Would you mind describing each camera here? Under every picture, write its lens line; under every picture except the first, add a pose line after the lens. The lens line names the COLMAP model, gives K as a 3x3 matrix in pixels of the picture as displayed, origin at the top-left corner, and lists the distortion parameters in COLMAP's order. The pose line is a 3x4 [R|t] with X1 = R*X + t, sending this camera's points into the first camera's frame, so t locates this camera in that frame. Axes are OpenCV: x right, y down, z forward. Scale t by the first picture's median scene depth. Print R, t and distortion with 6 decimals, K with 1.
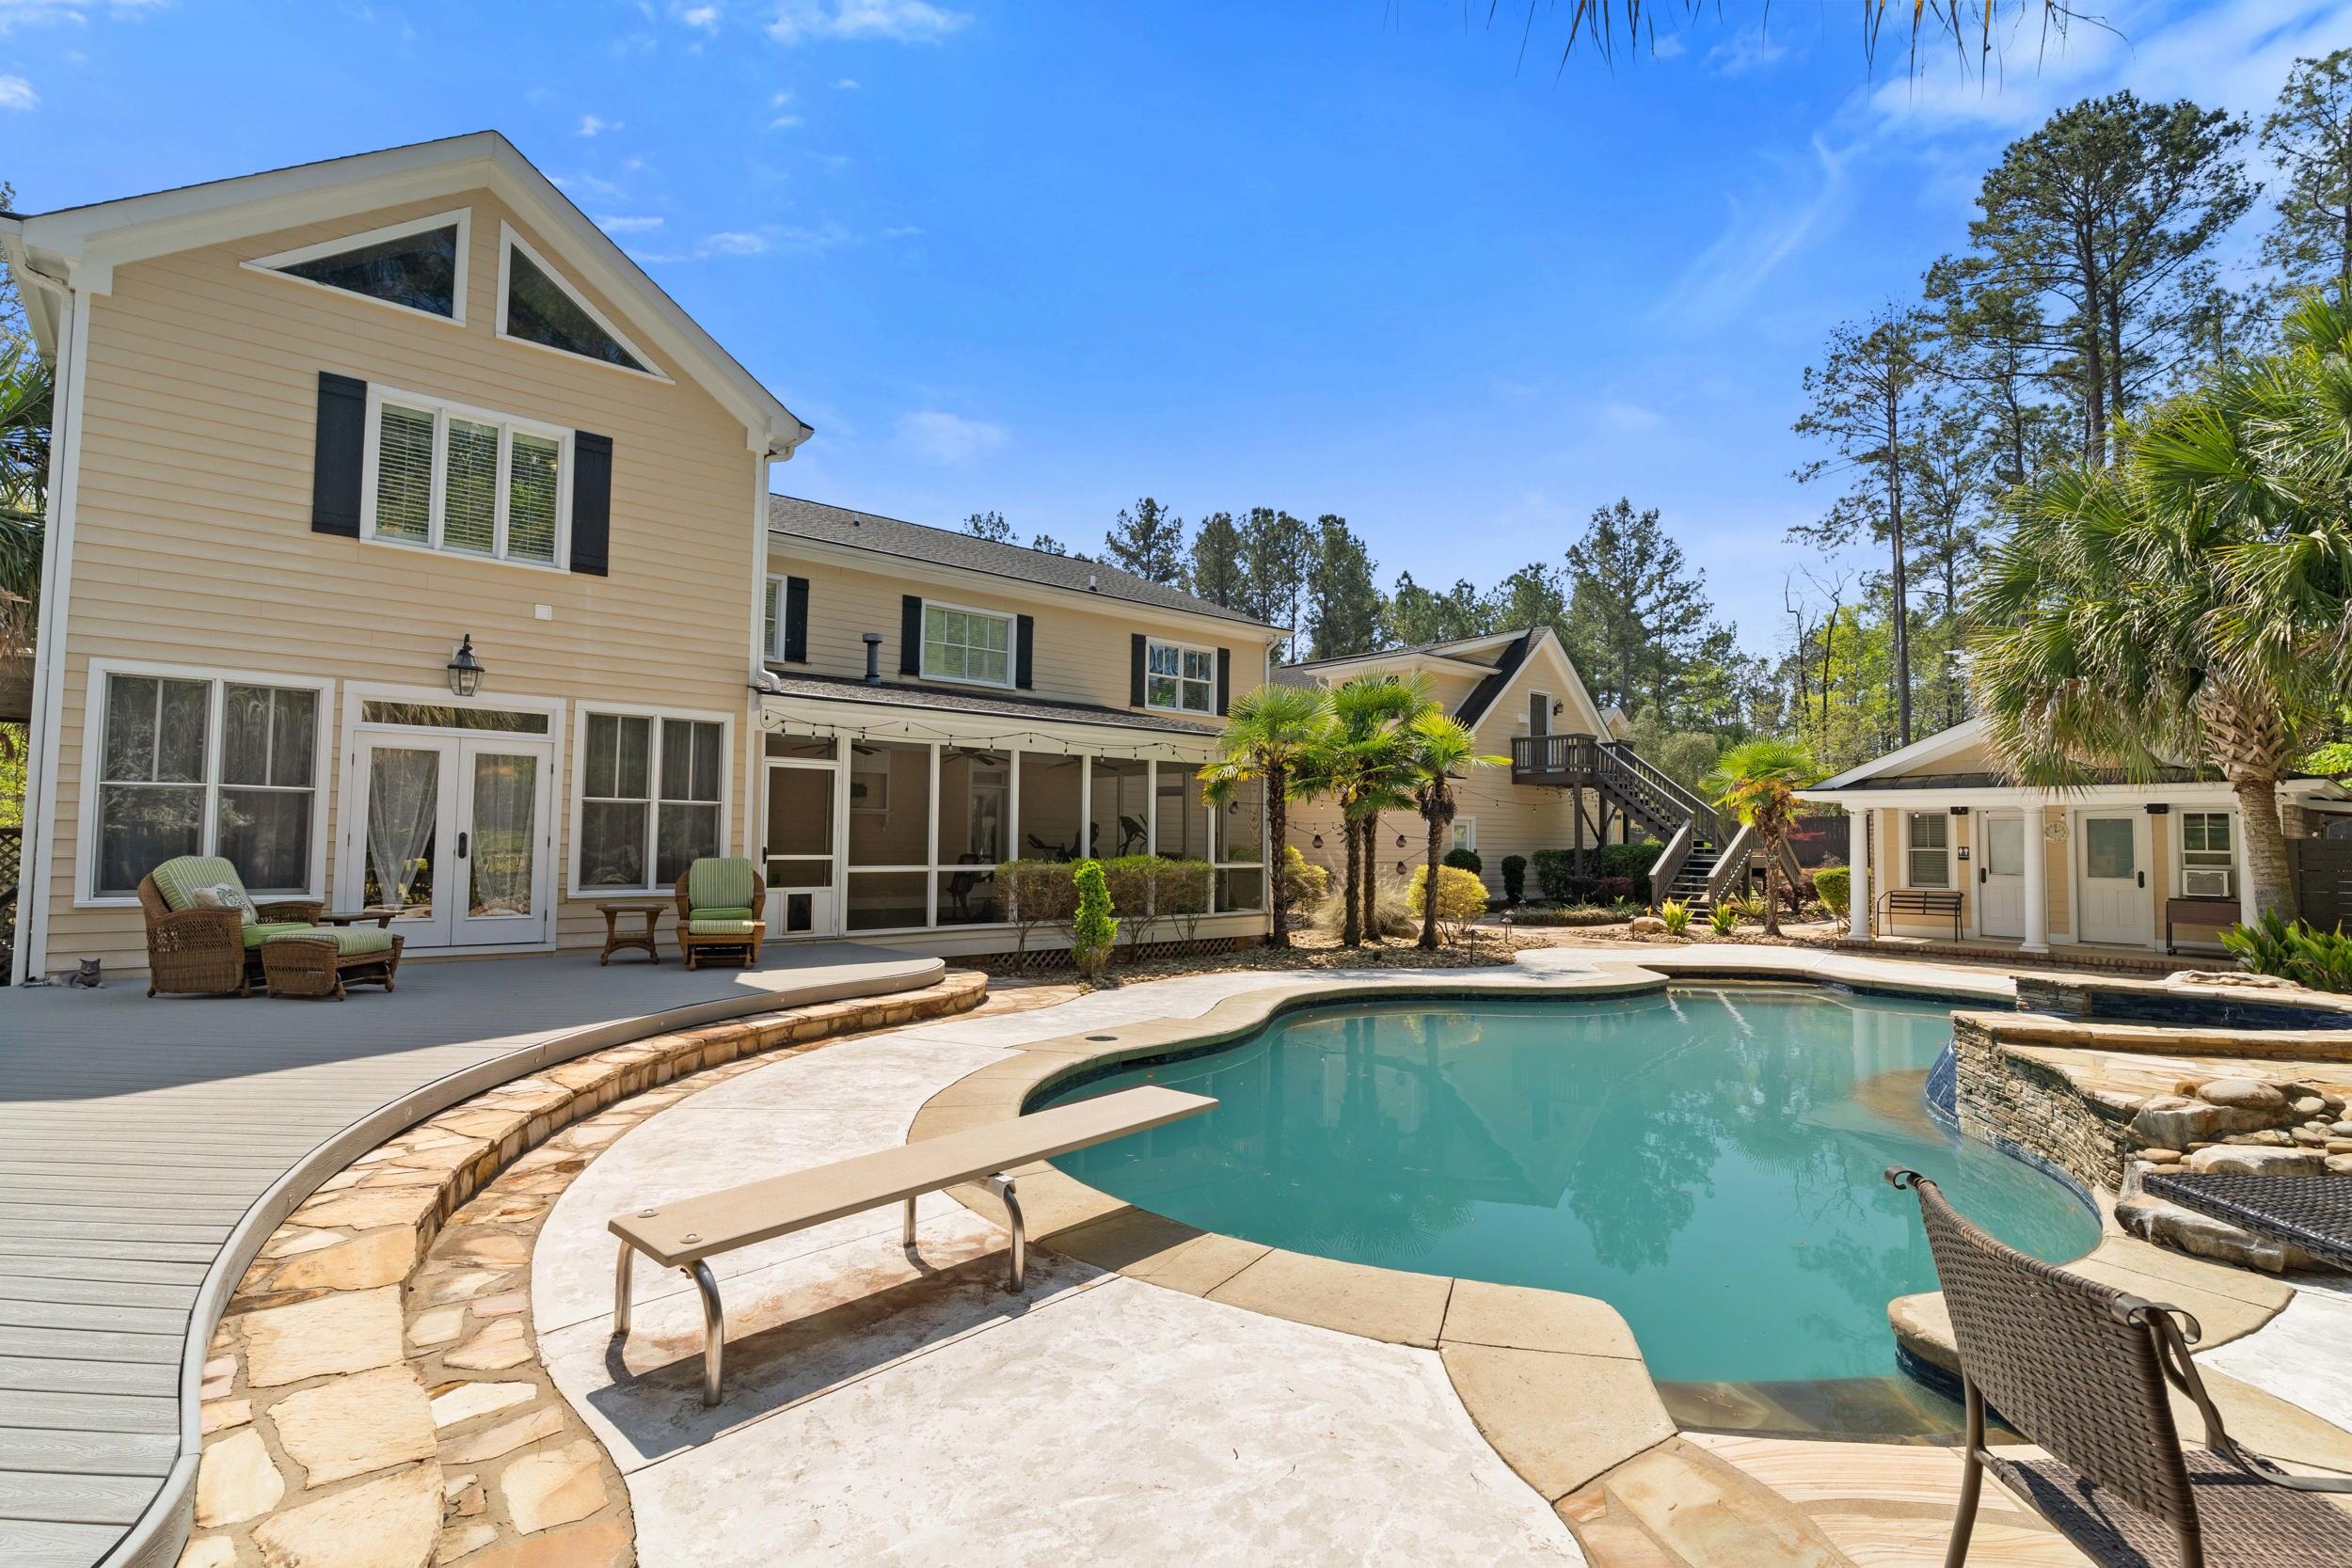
lens RADIAL K [[1118.2, 0, 1178.3], [0, 1118.2, 790.3], [0, 0, 1]] dist [0.003114, 0.001323]
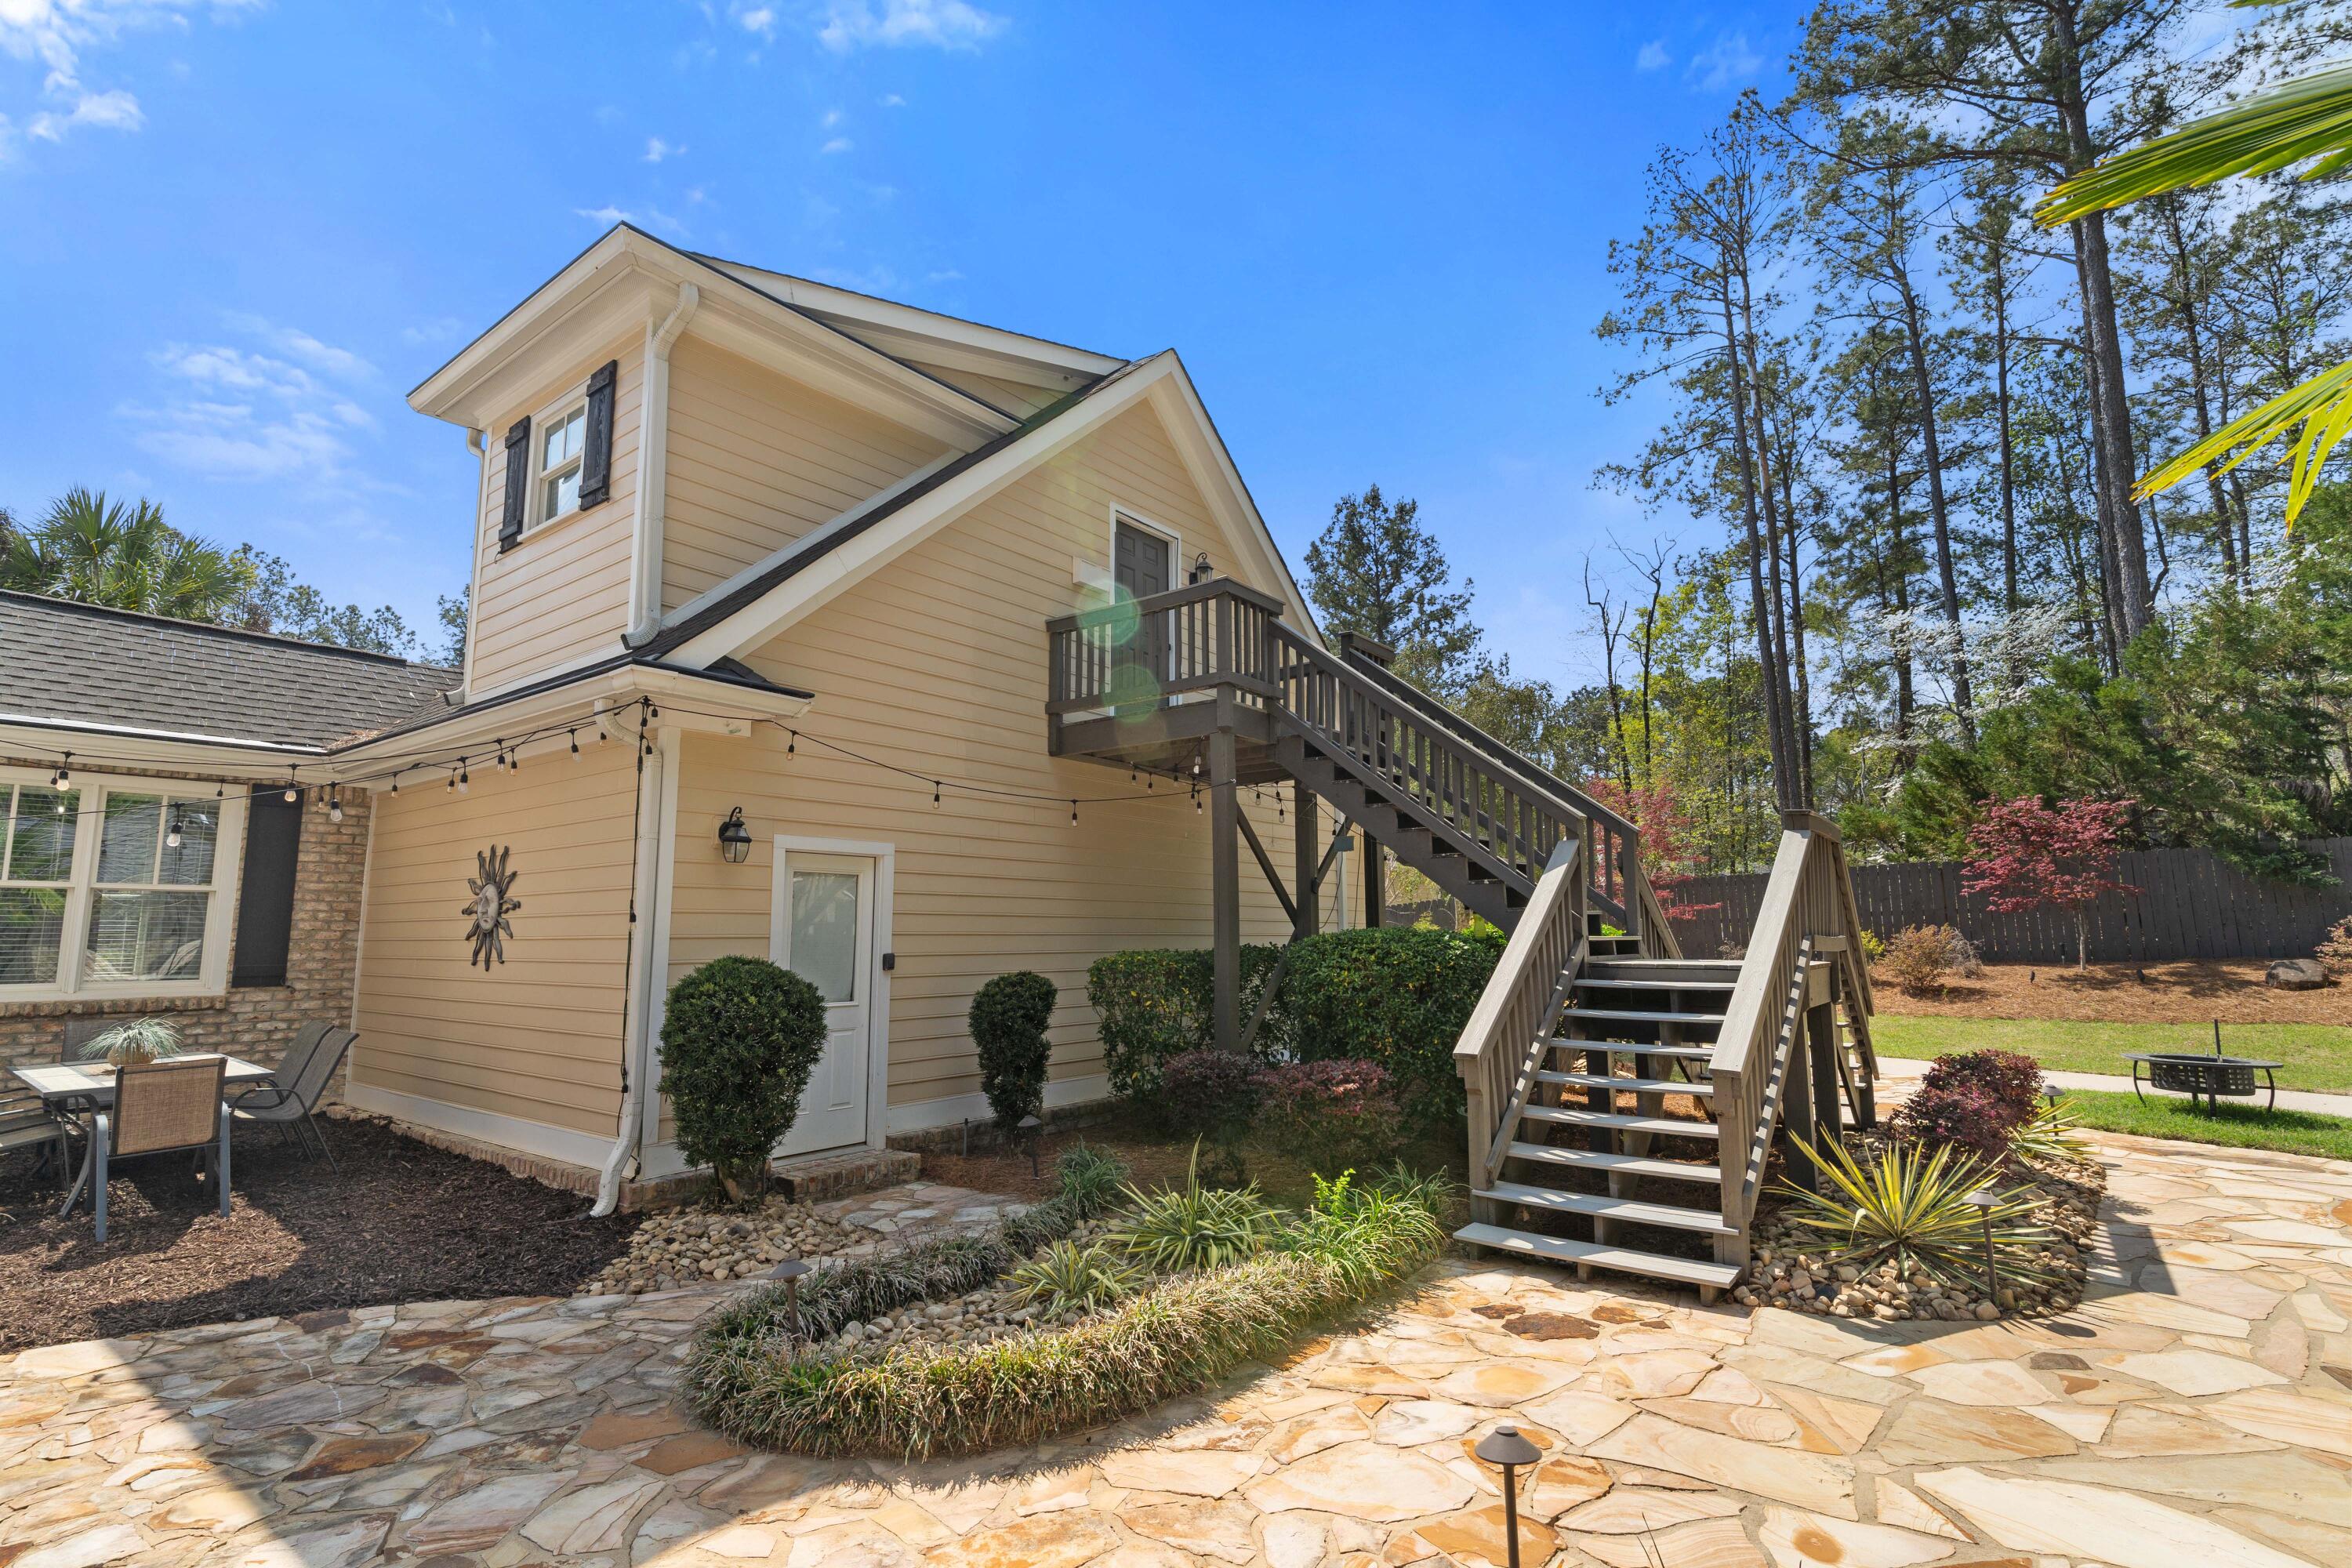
lens RADIAL K [[1118.3, 0, 1173.5], [0, 1118.3, 787.2], [0, 0, 1]] dist [0.003114, 0.001323]
pose [[0.981690, 0.009987, 0.190225, 0.161174], [0.006452, 0.996308, -0.085603, 0.019785], [-0.190378, 0.085263, 0.978001, 0.394813]]
